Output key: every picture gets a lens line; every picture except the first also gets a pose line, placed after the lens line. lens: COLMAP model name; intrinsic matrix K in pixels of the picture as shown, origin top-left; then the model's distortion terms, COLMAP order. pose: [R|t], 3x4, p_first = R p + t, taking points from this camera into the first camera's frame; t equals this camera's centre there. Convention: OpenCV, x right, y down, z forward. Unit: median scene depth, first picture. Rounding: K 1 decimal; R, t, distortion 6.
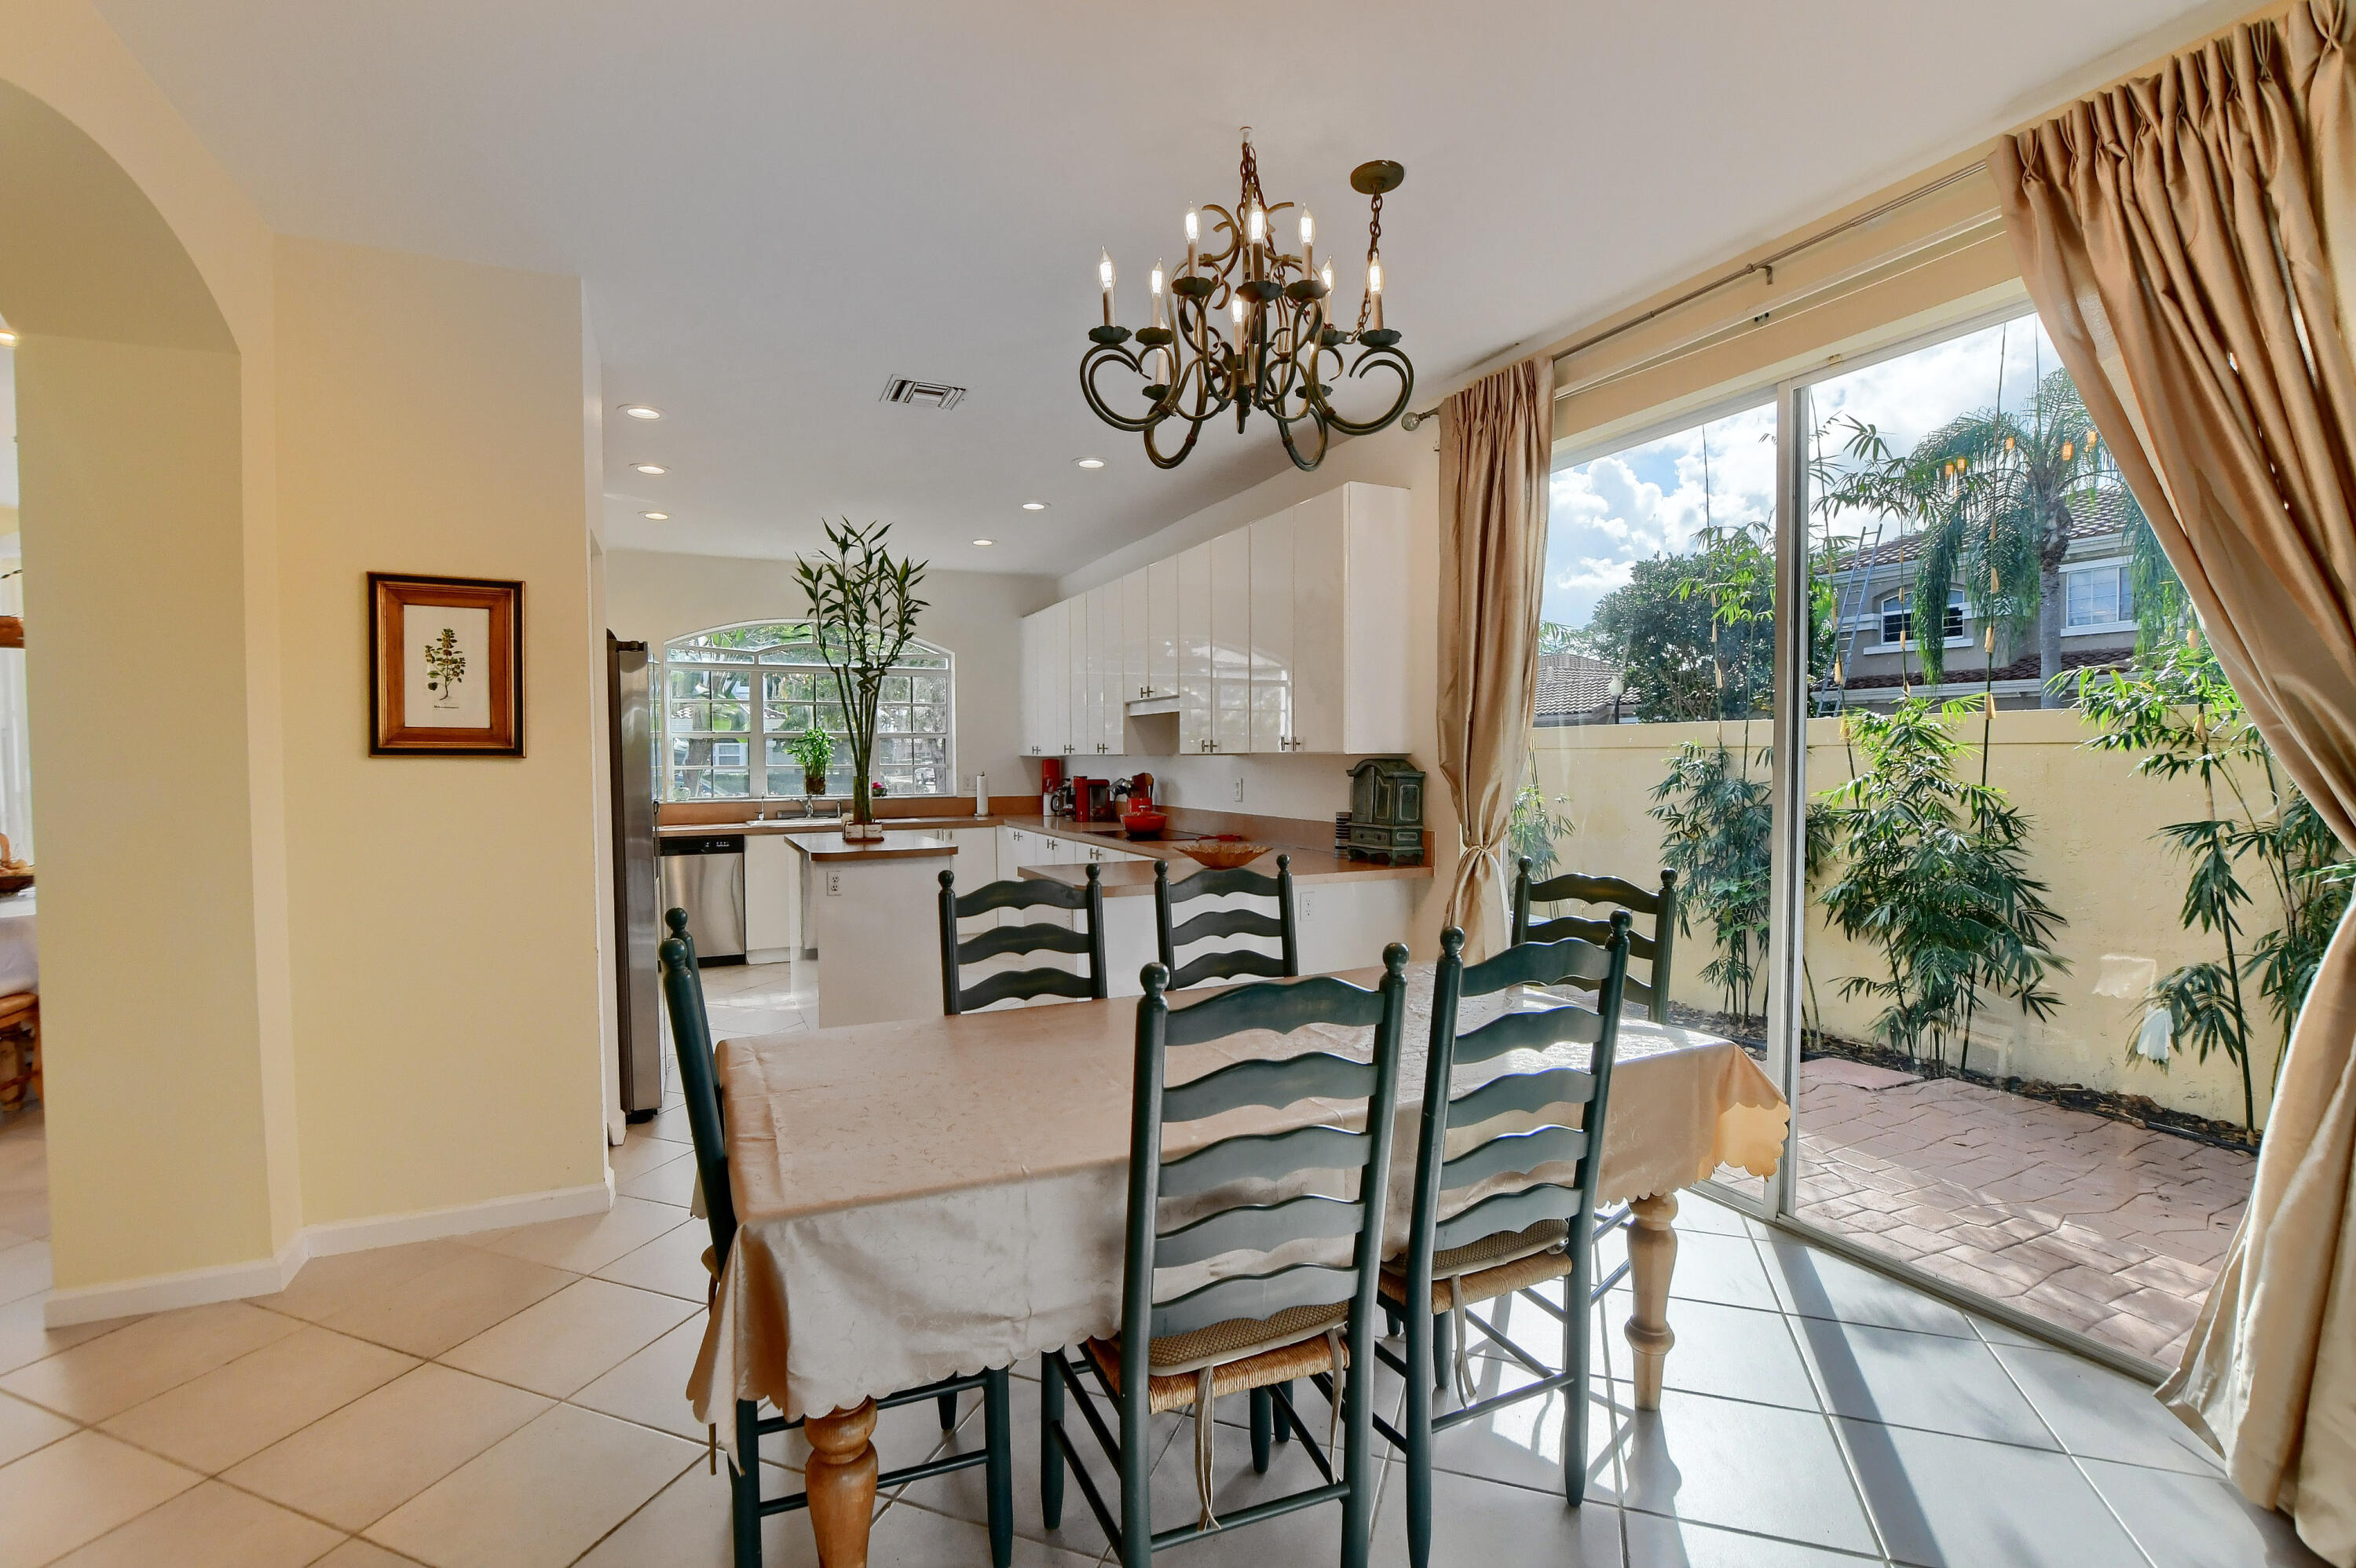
lens RADIAL K [[1038.9, 0, 1174.4], [0, 1038.9, 792.1], [0, 0, 1]] dist [-0.031184, 0.003580]
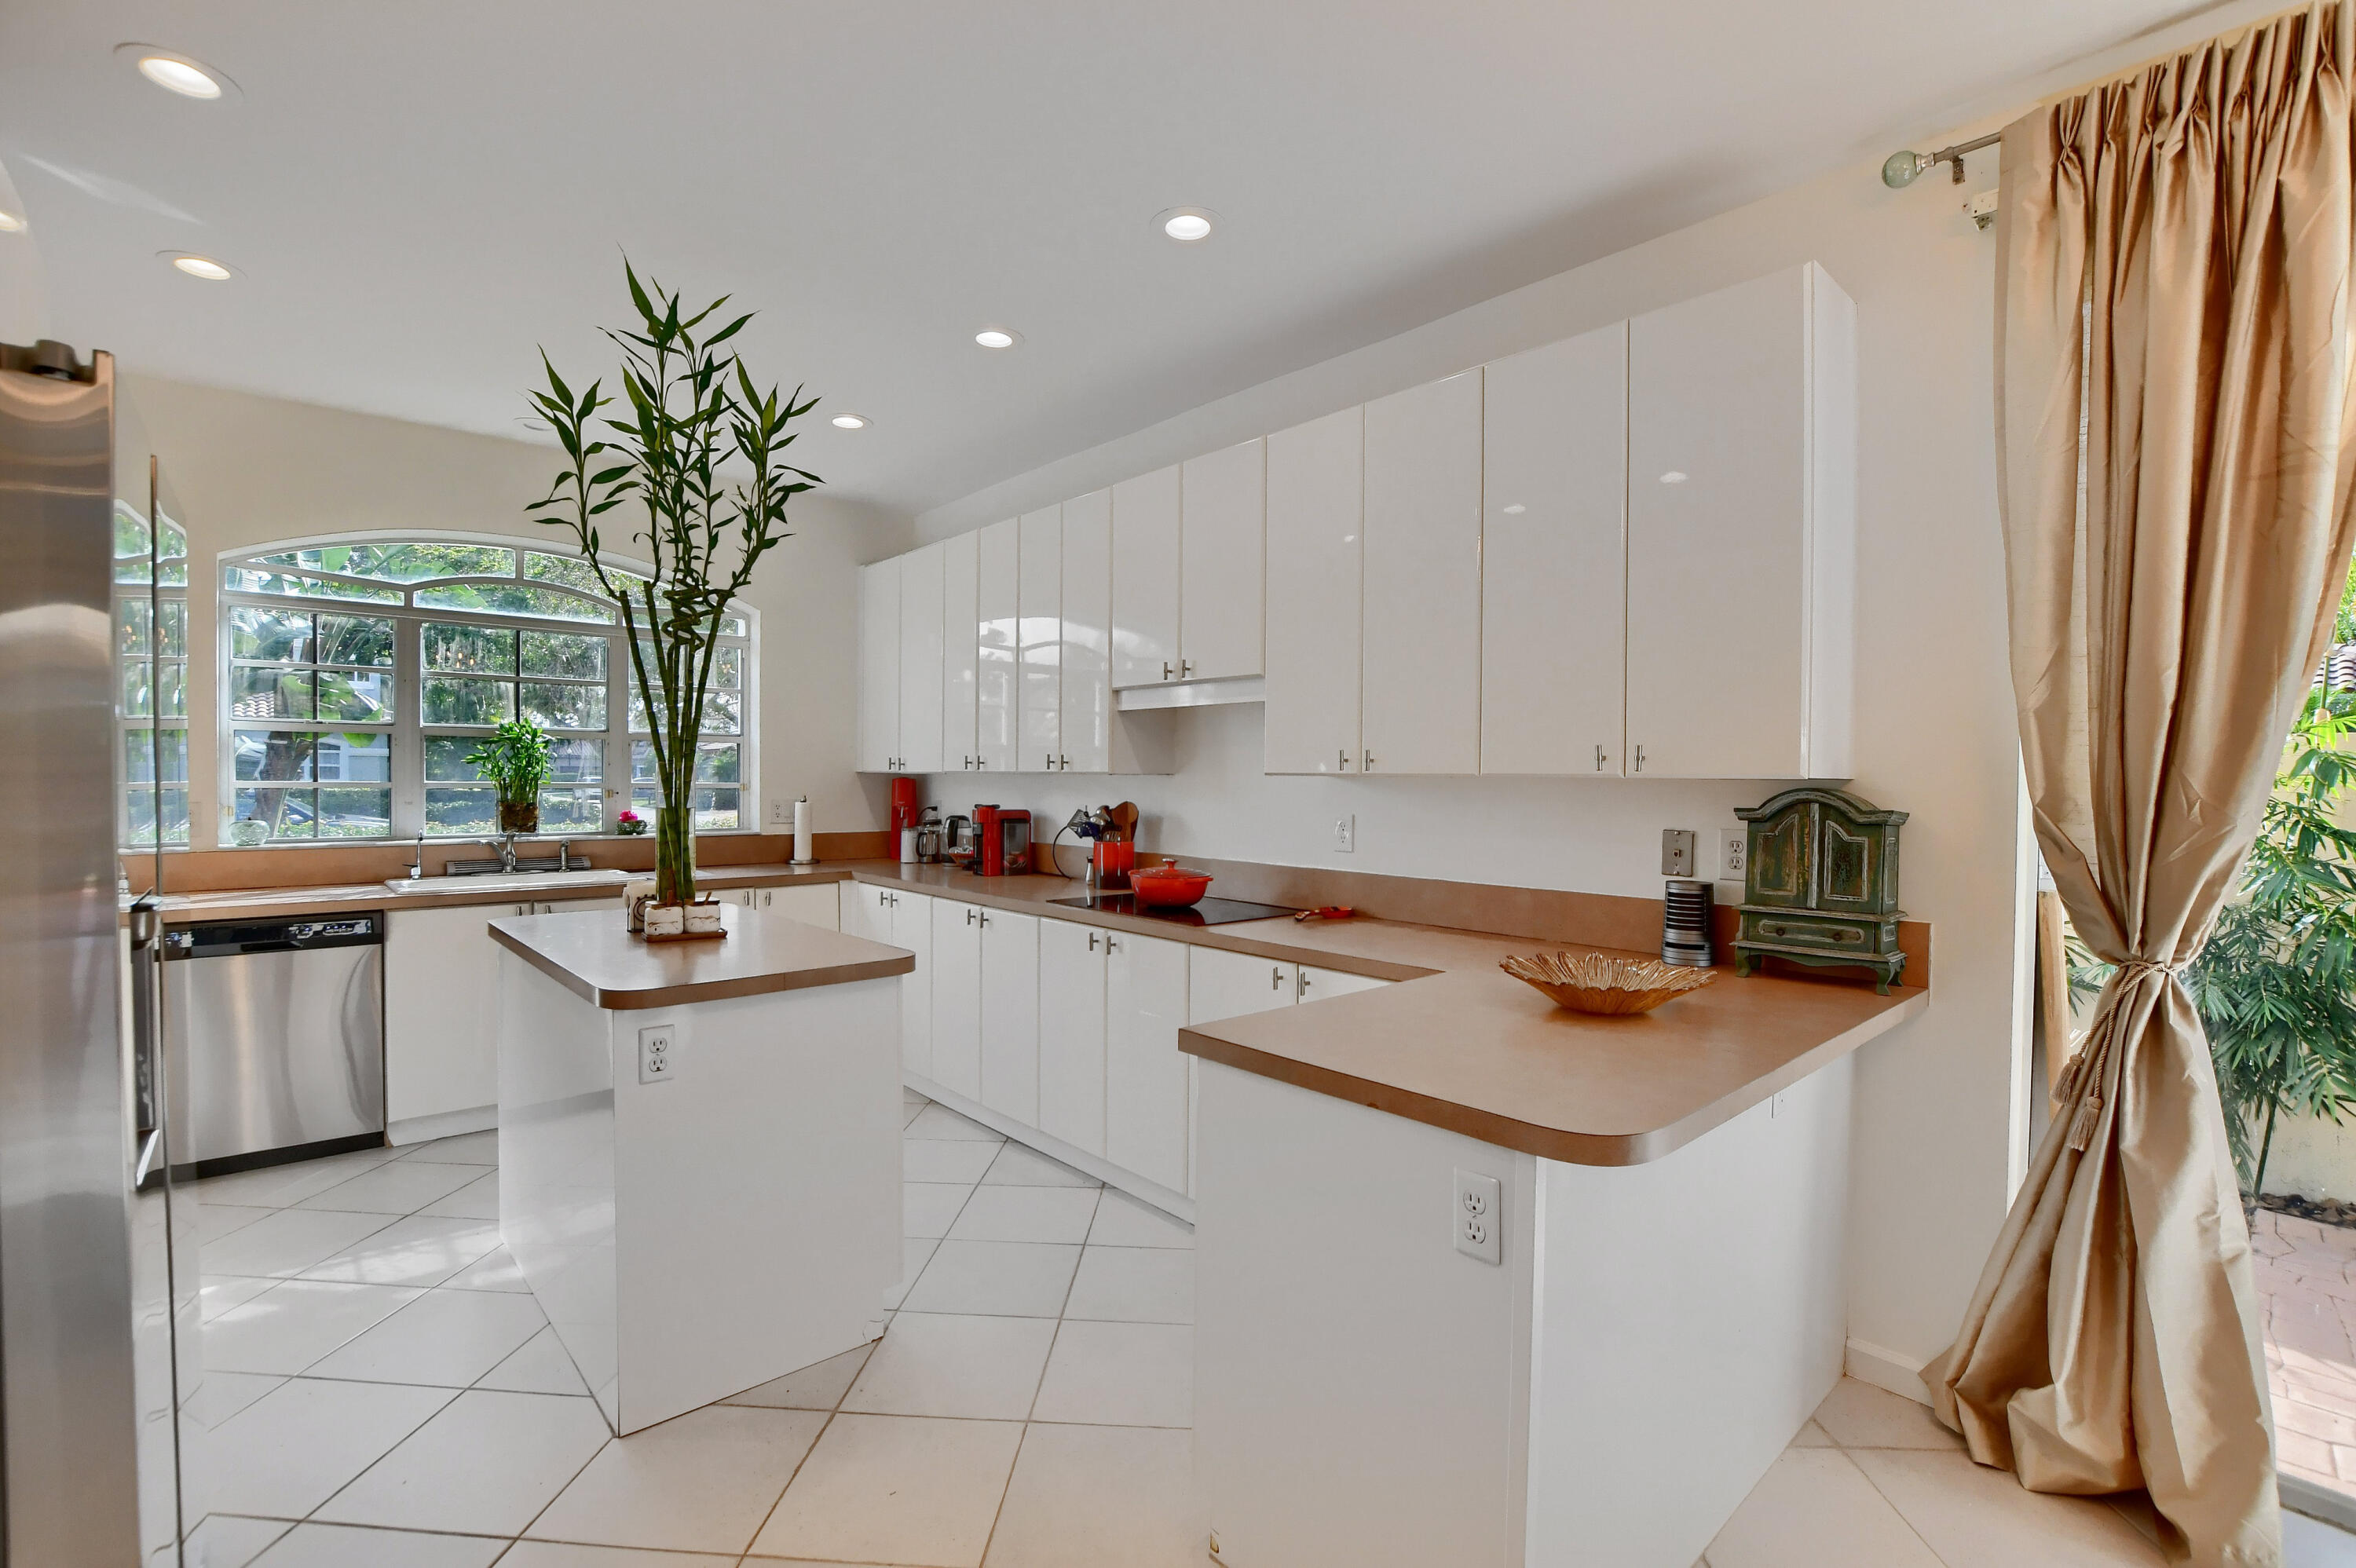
lens RADIAL K [[1038.9, 0, 1174.4], [0, 1038.9, 792.1], [0, 0, 1]] dist [-0.031184, 0.003580]
pose [[0.957810, 0.008941, 0.287261, -0.165869], [-0.003526, 0.999806, -0.019364, -0.011119], [-0.287379, 0.017534, 0.957656, 0.350104]]
